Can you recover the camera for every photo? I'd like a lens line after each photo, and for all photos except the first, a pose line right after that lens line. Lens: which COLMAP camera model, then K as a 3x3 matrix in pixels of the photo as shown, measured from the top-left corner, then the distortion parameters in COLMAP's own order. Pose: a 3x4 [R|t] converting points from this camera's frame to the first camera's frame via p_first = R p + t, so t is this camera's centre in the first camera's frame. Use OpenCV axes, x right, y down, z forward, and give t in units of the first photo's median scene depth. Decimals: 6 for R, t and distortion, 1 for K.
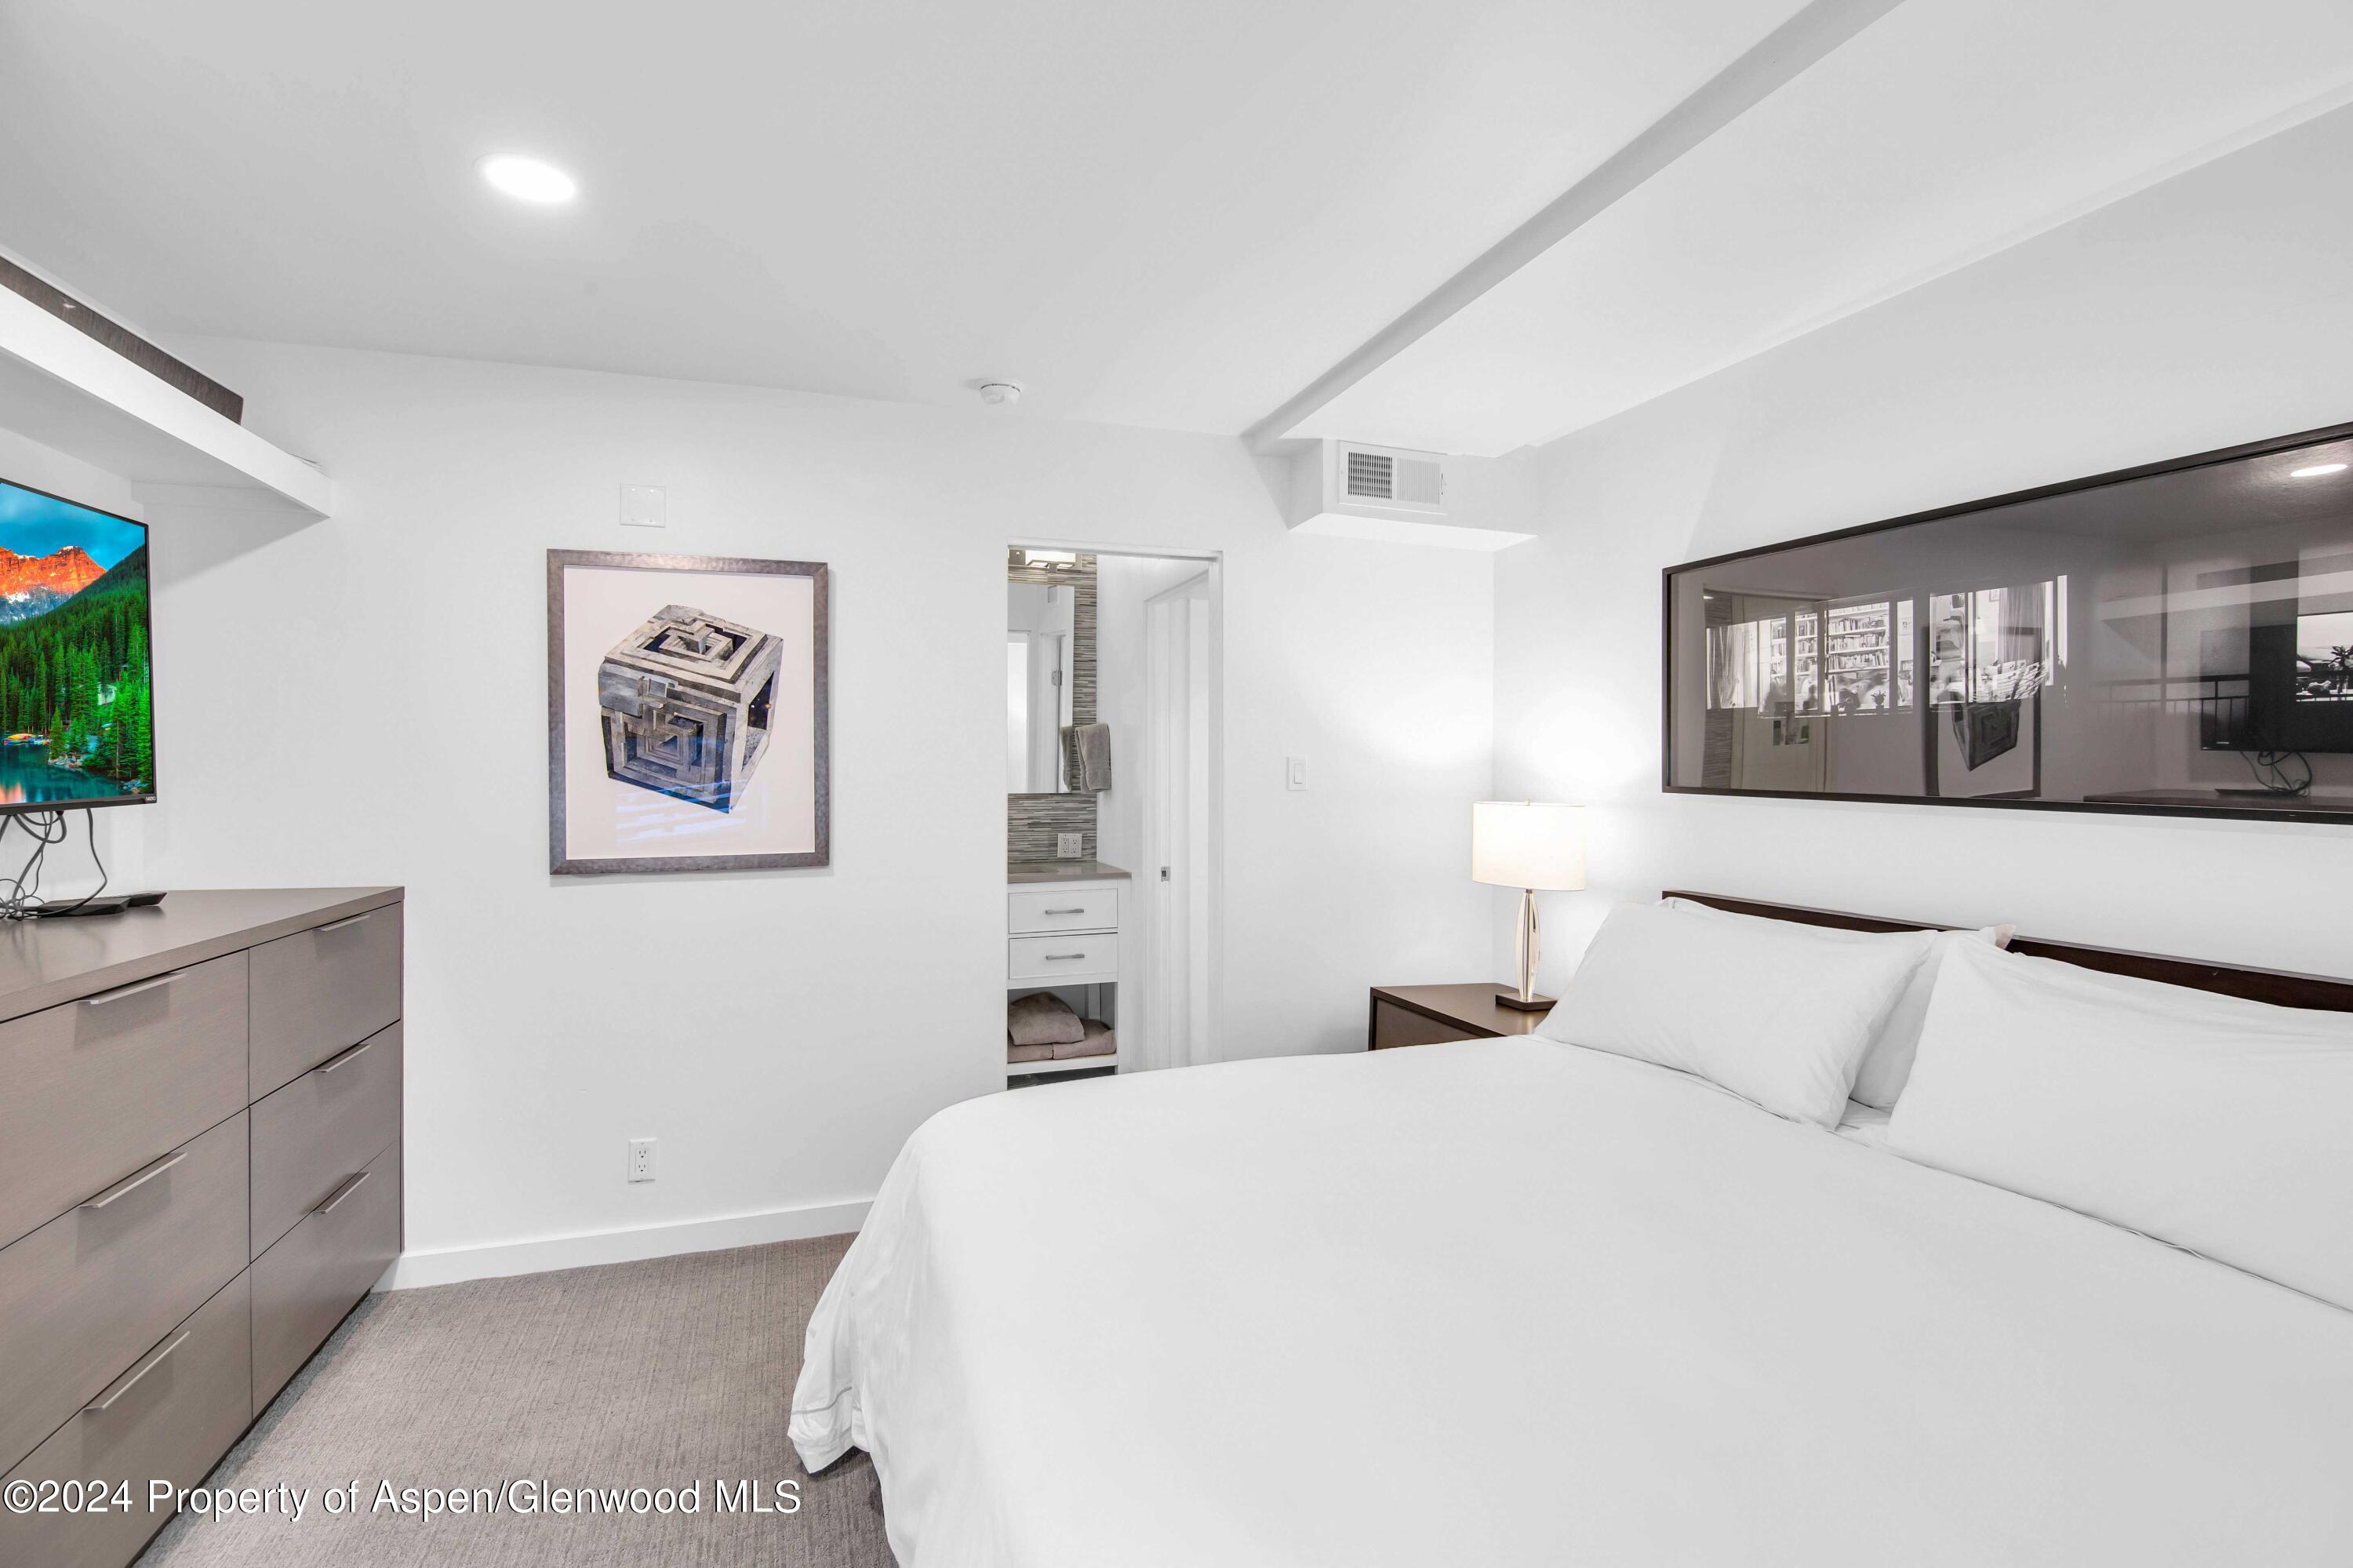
lens RADIAL K [[1091.1, 0, 1180.7], [0, 1091.1, 777.3], [0, 0, 1]] dist [-0.017209, -0.002724]
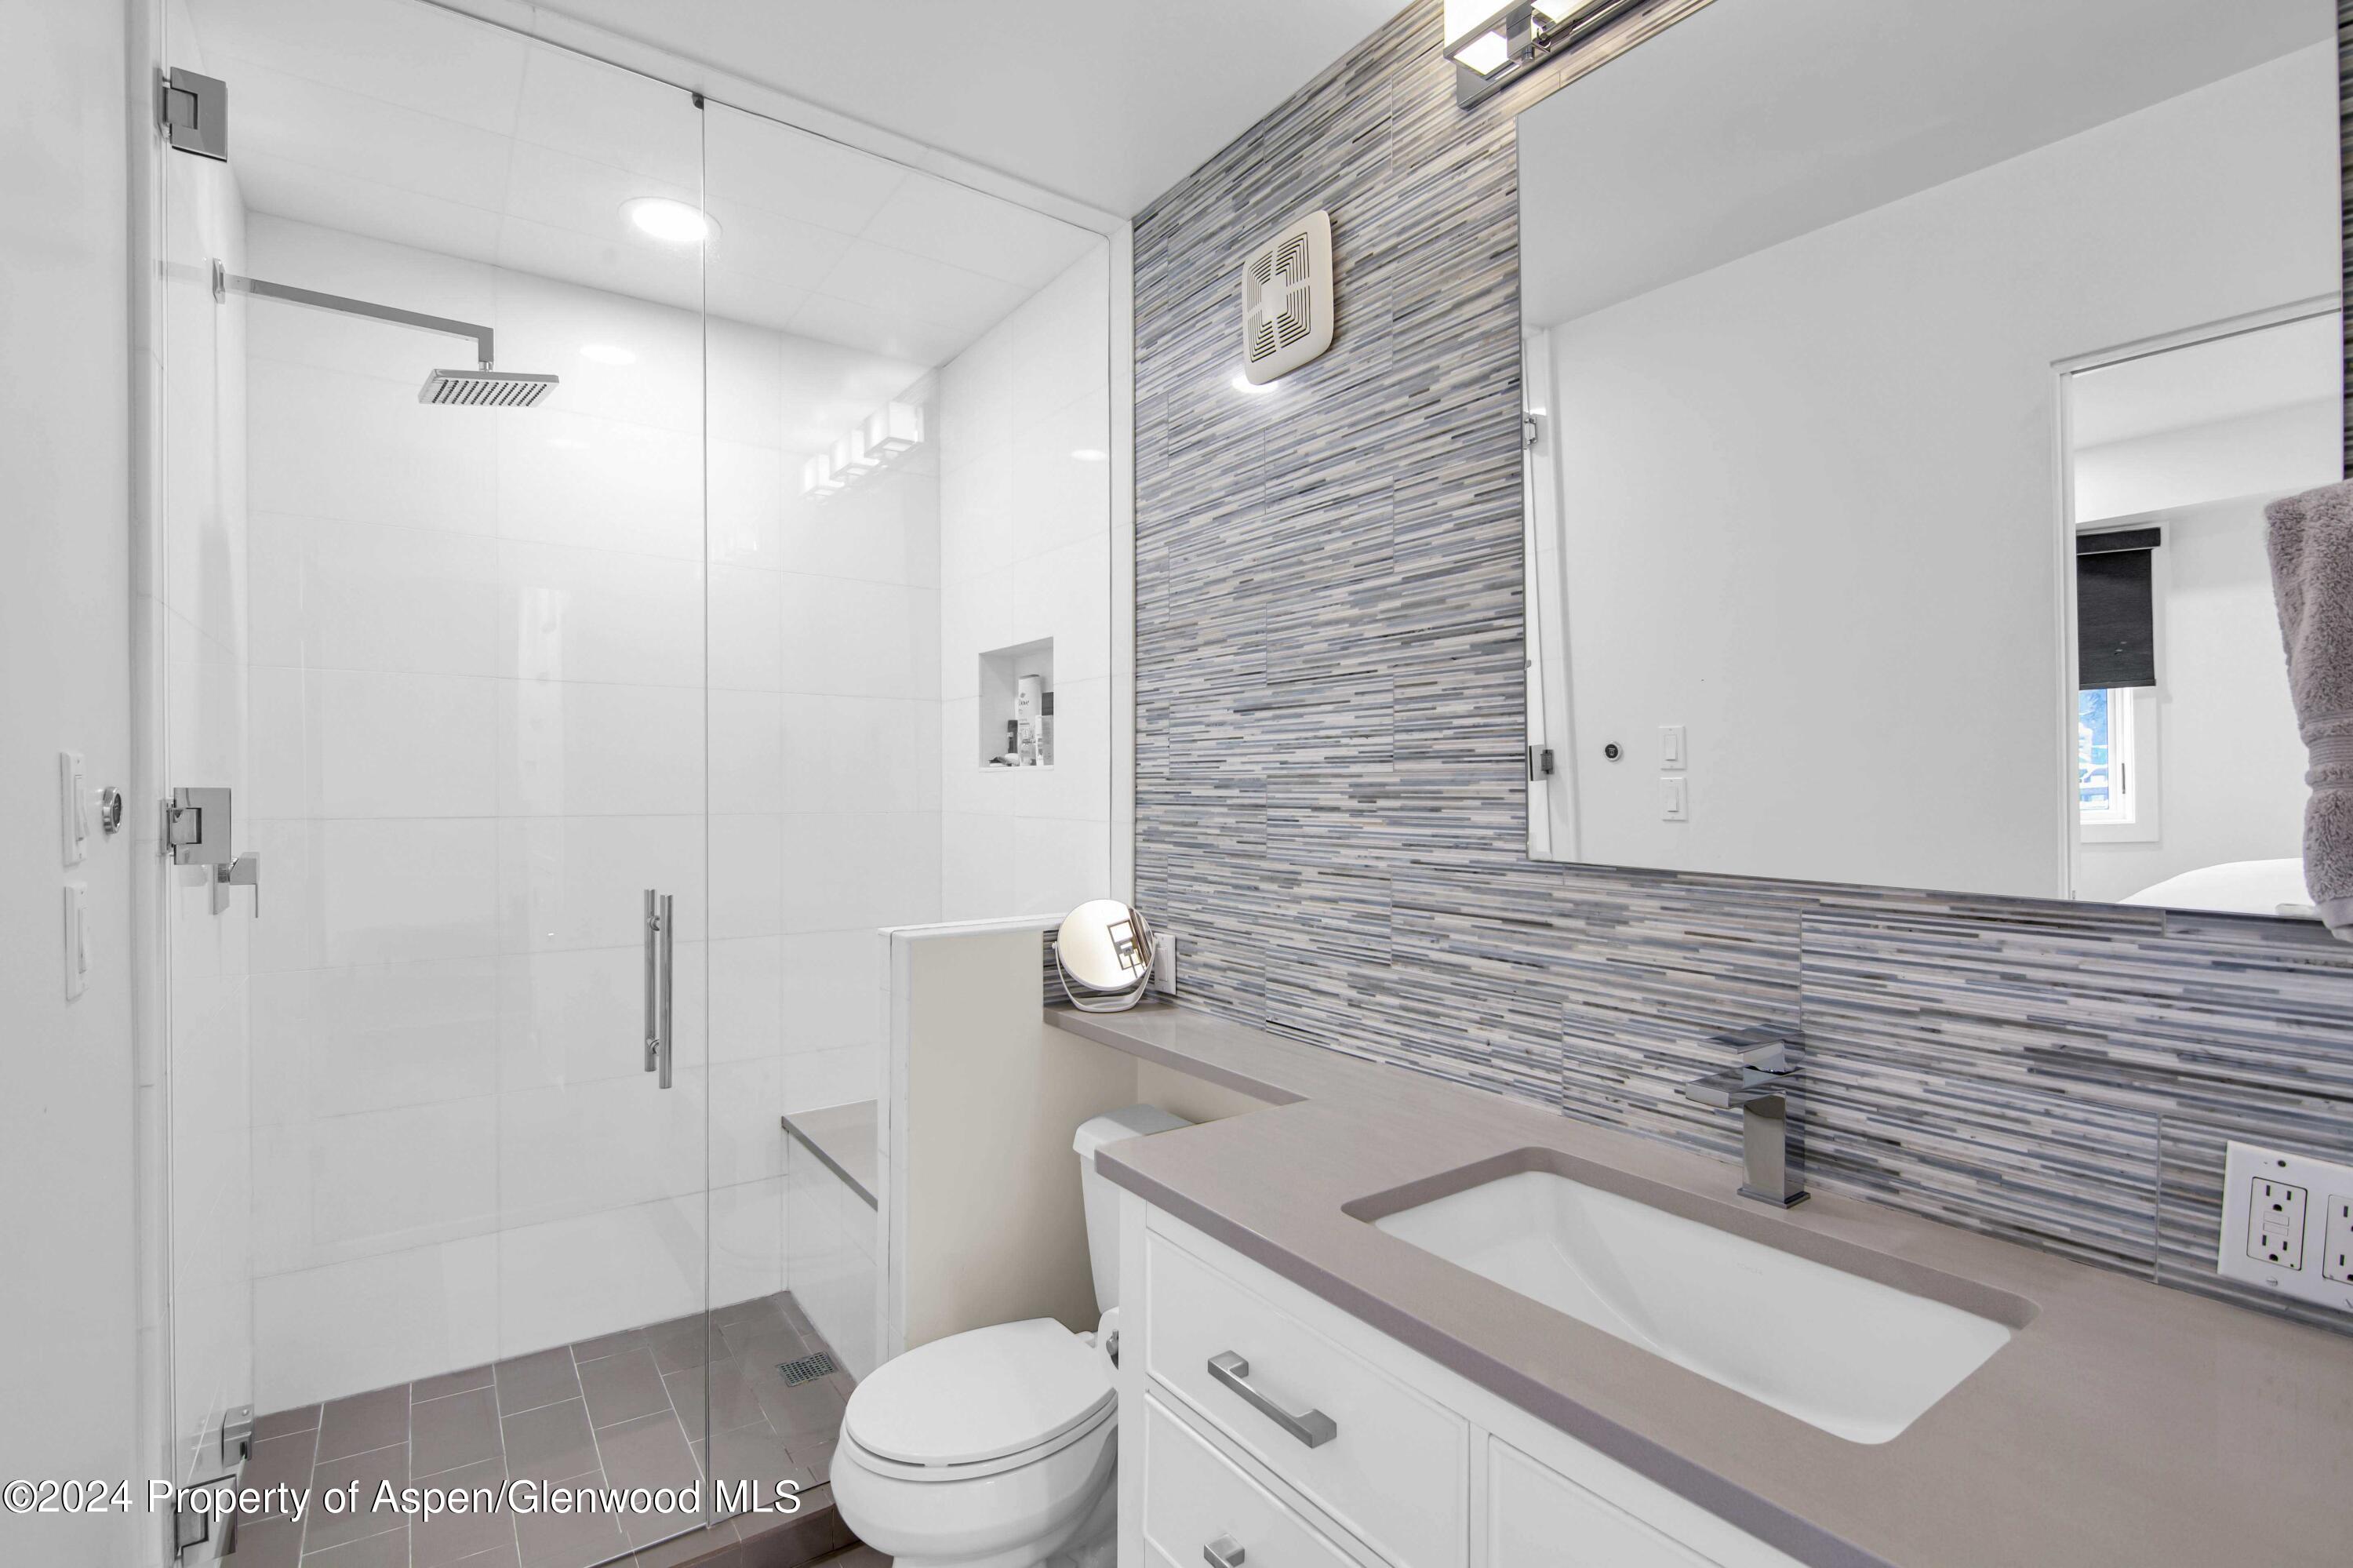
lens RADIAL K [[1091.1, 0, 1167.8], [0, 1091.1, 792.5], [0, 0, 1]] dist [-0.017209, -0.002724]
pose [[0.291994, 0.007760, -0.956389, 0.002384], [-0.008732, 0.999947, 0.005448, -0.004445], [0.956380, 0.006760, 0.292046, 0.782430]]
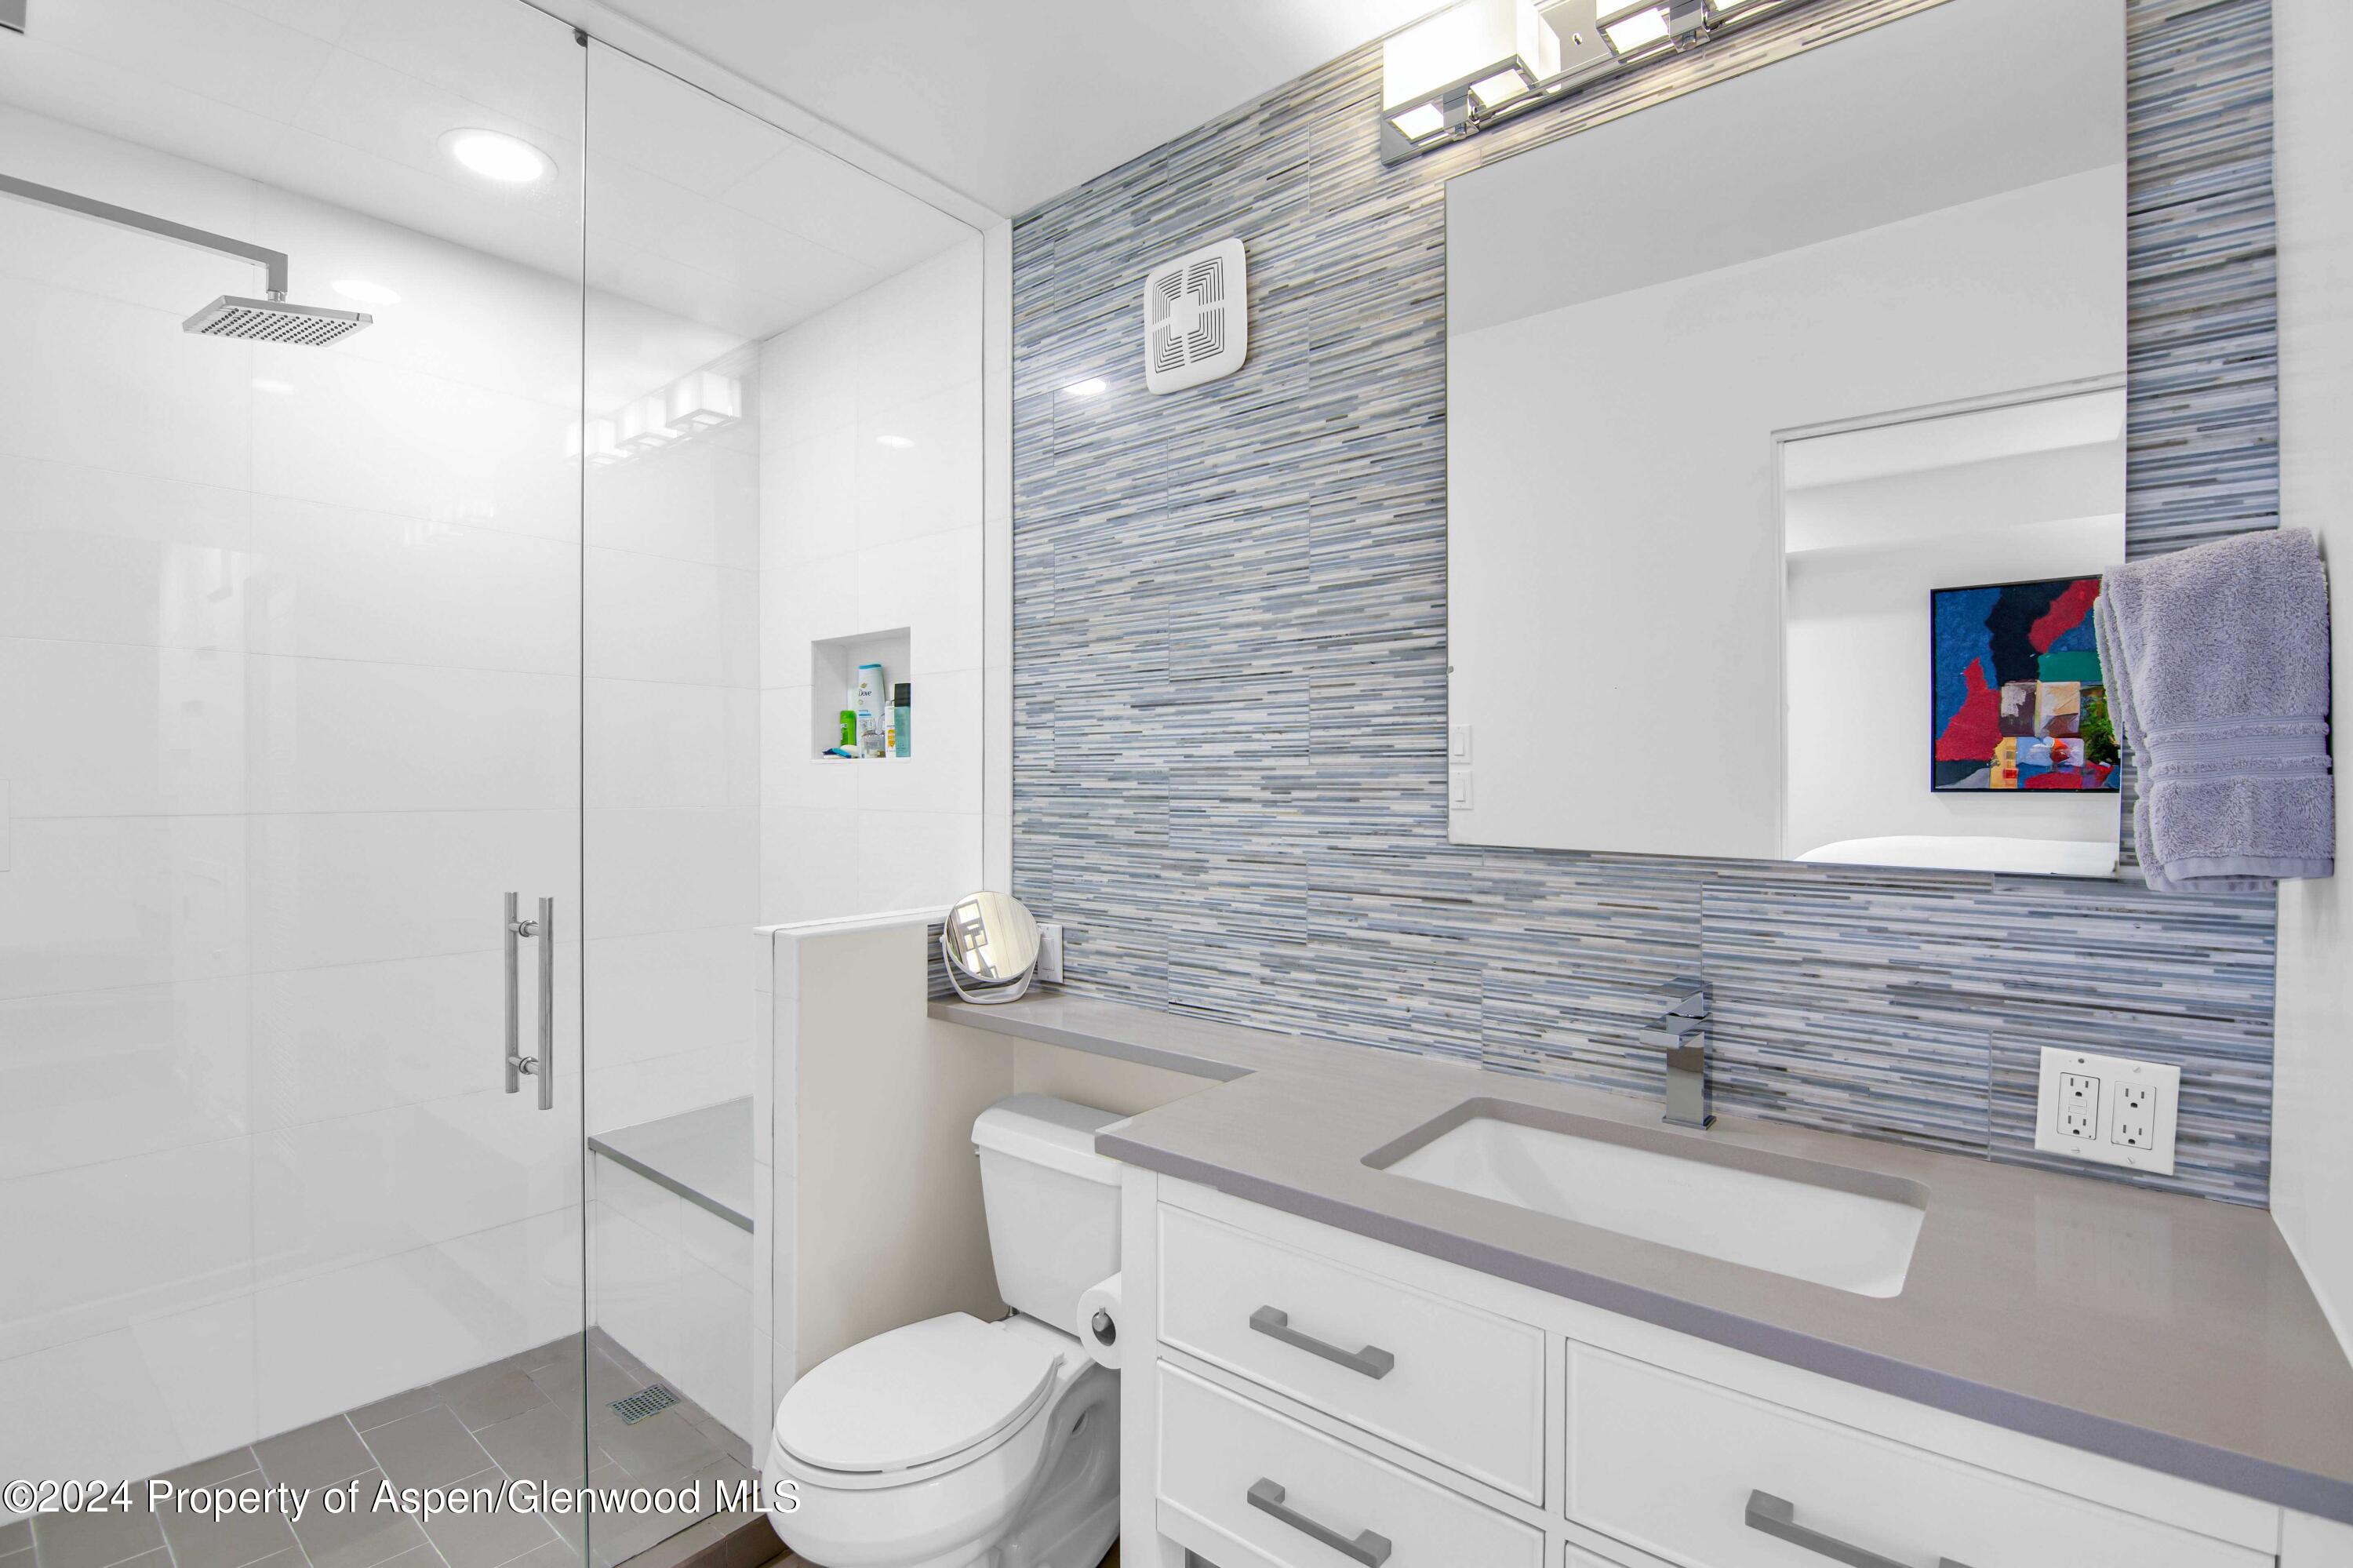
lens RADIAL K [[1091.1, 0, 1117.5], [0, 1091.1, 780.4], [0, 0, 1]] dist [-0.017209, -0.002724]
pose [[0.517631, 0.004025, -0.855595, -0.018448], [-0.006988, 0.999975, 0.000476, -0.004234], [0.855576, 0.005732, 0.517646, 0.709546]]
